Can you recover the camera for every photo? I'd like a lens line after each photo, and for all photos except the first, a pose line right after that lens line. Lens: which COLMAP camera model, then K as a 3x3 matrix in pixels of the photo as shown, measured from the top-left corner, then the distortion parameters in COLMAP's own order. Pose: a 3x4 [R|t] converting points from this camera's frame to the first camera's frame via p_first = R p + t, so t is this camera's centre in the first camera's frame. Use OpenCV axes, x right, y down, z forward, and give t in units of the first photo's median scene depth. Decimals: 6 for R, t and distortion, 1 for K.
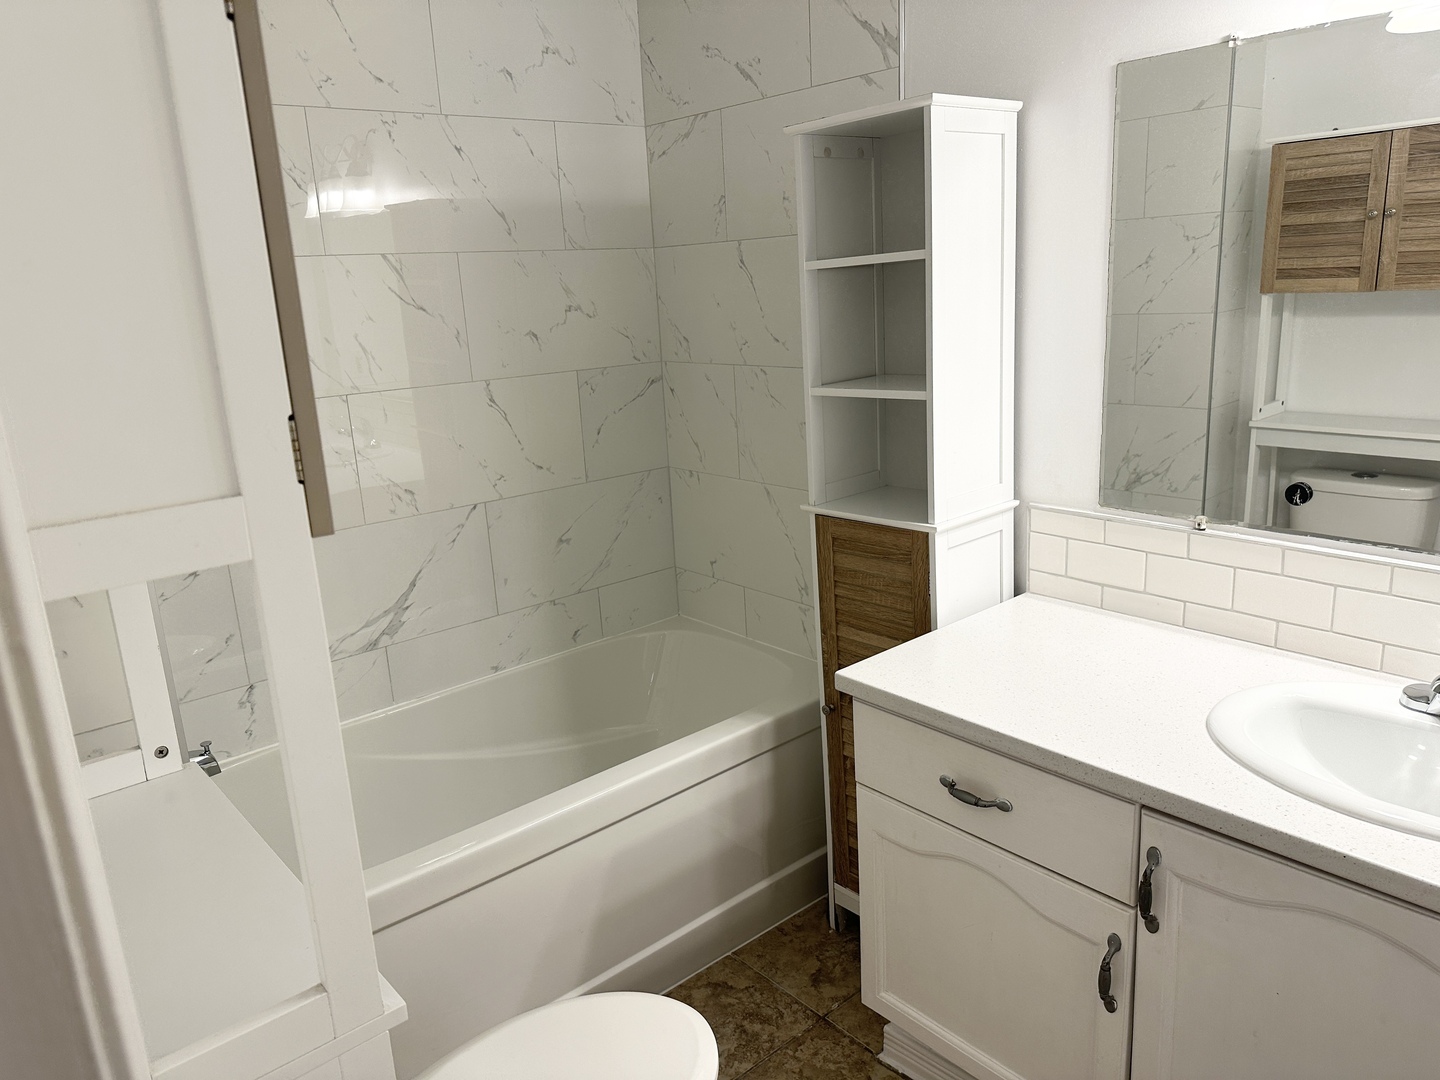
lens RADIAL K [[1015.6, 0, 726.7], [0, 1015.6, 536.9], [0, 0, 1]] dist [0.107616, -0.106689]
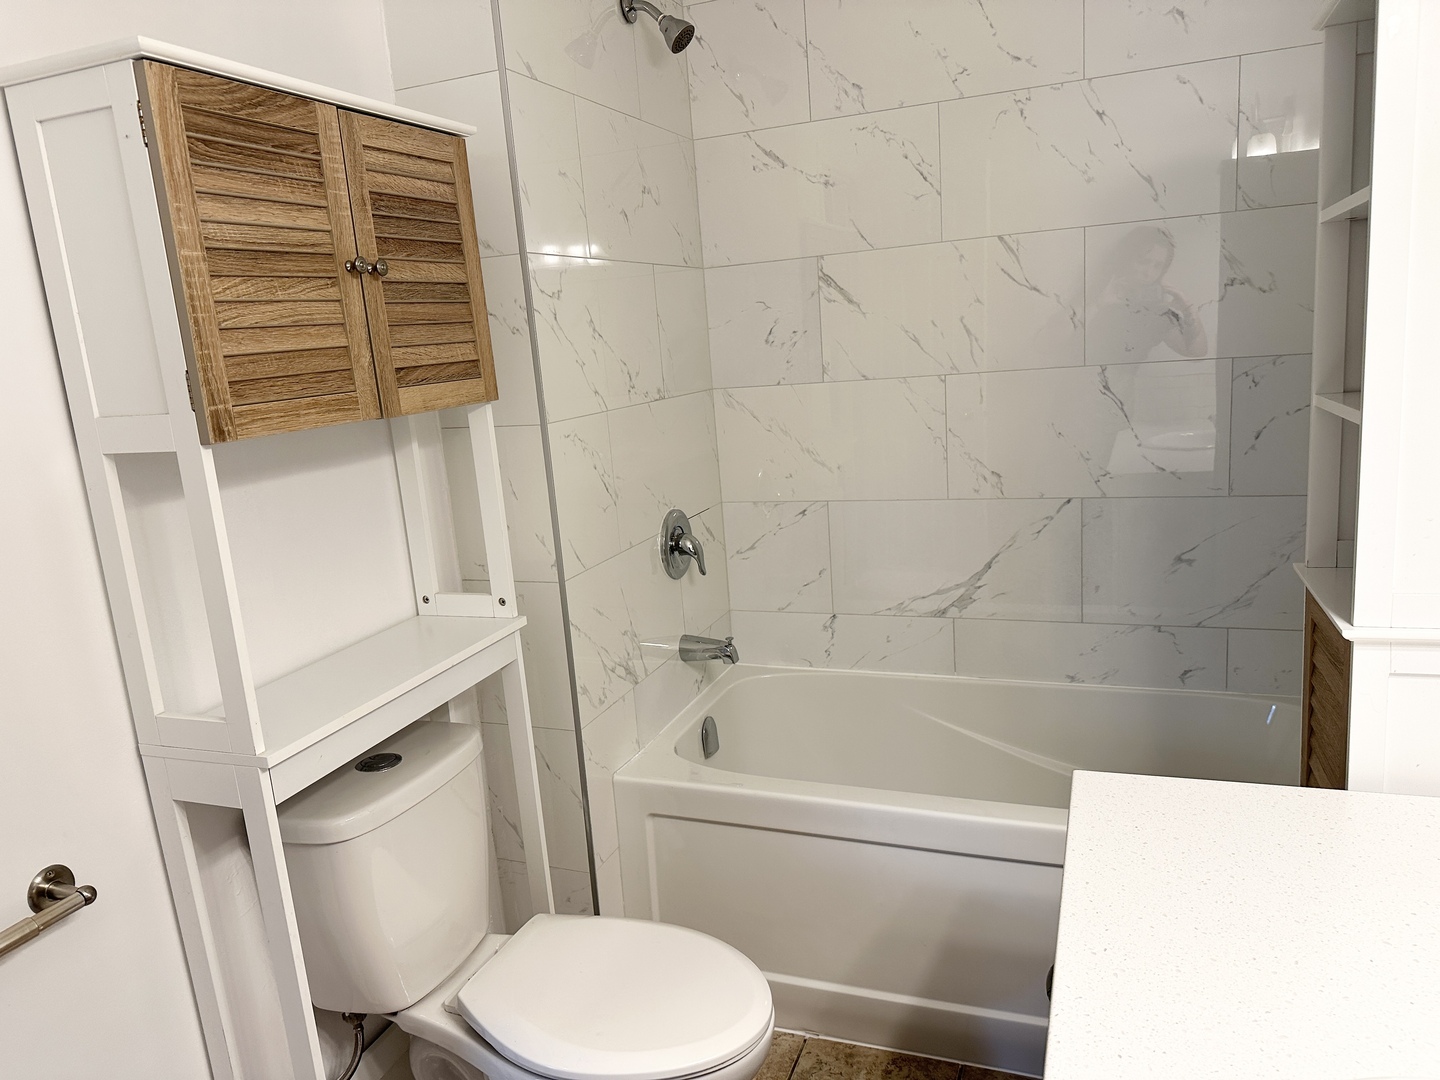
lens RADIAL K [[1030.2, 0, 720.0], [0, 1030.2, 540.0], [0, 0, 1]] dist [0.224012, -0.400830]
pose [[0.477963, 0.193409, -0.856822, 0.458155], [-0.171991, 0.977182, 0.124636, -0.063381], [0.861377, 0.087794, 0.500321, 0.267201]]
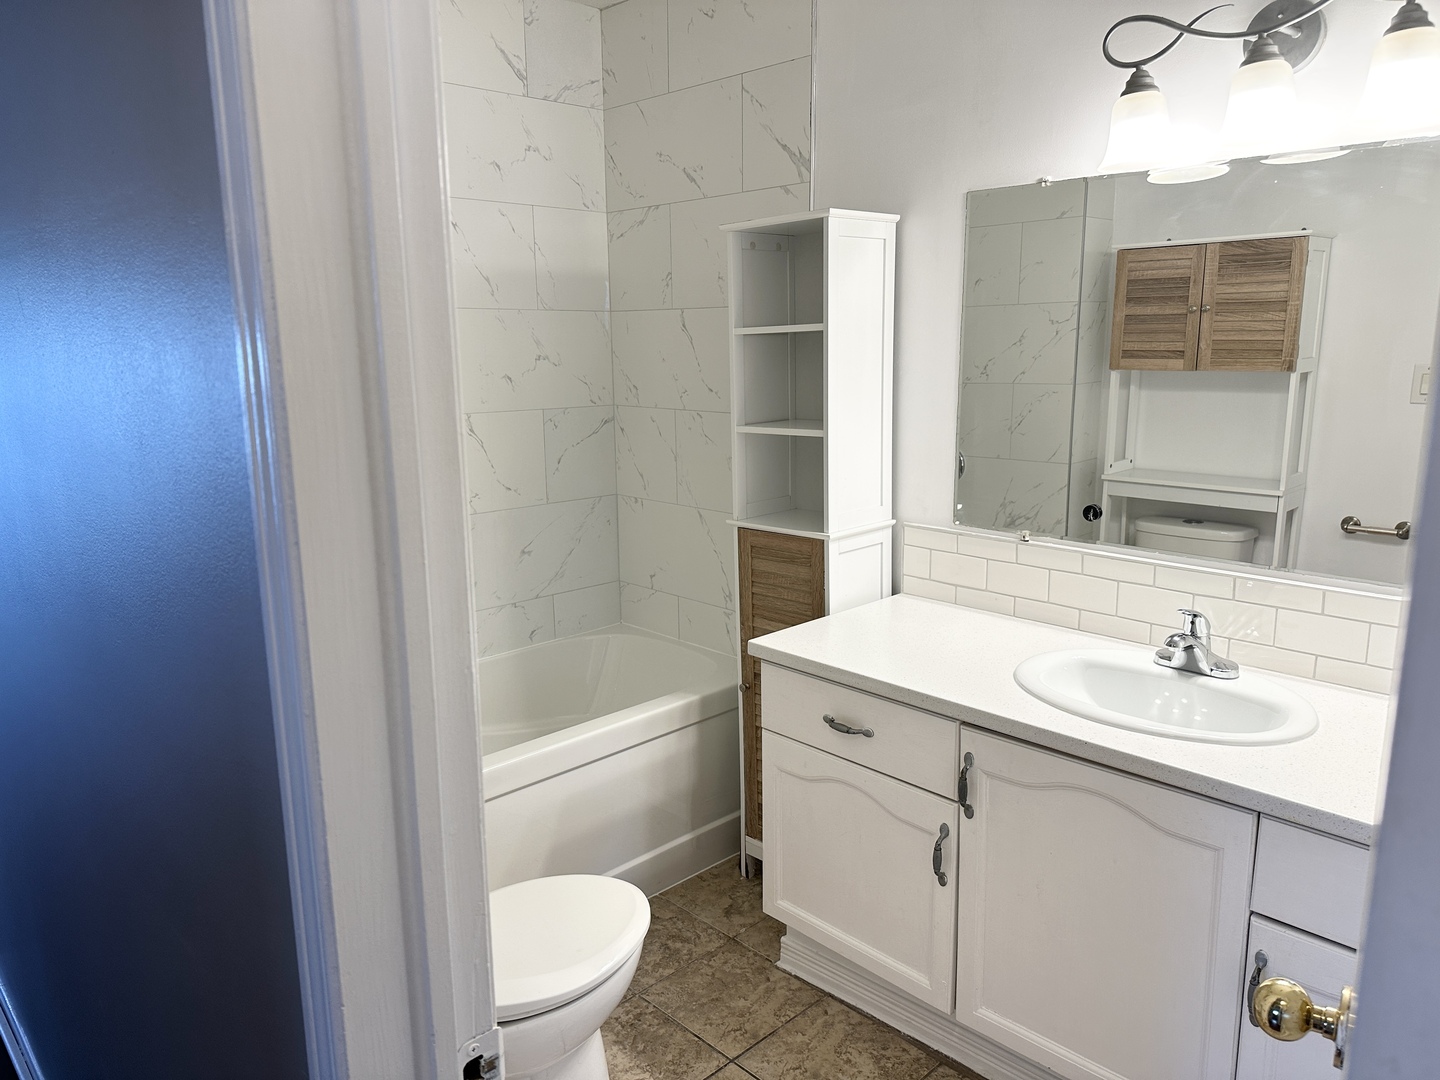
lens RADIAL K [[1030.2, 0, 720.0], [0, 1030.2, 540.0], [0, 0, 1]] dist [0.224012, -0.400830]
pose [[0.997821, 0.029606, 0.058972, -0.008215], [-0.026011, 0.997810, -0.060822, 0.064775], [-0.060643, 0.059155, 0.996405, -0.240612]]
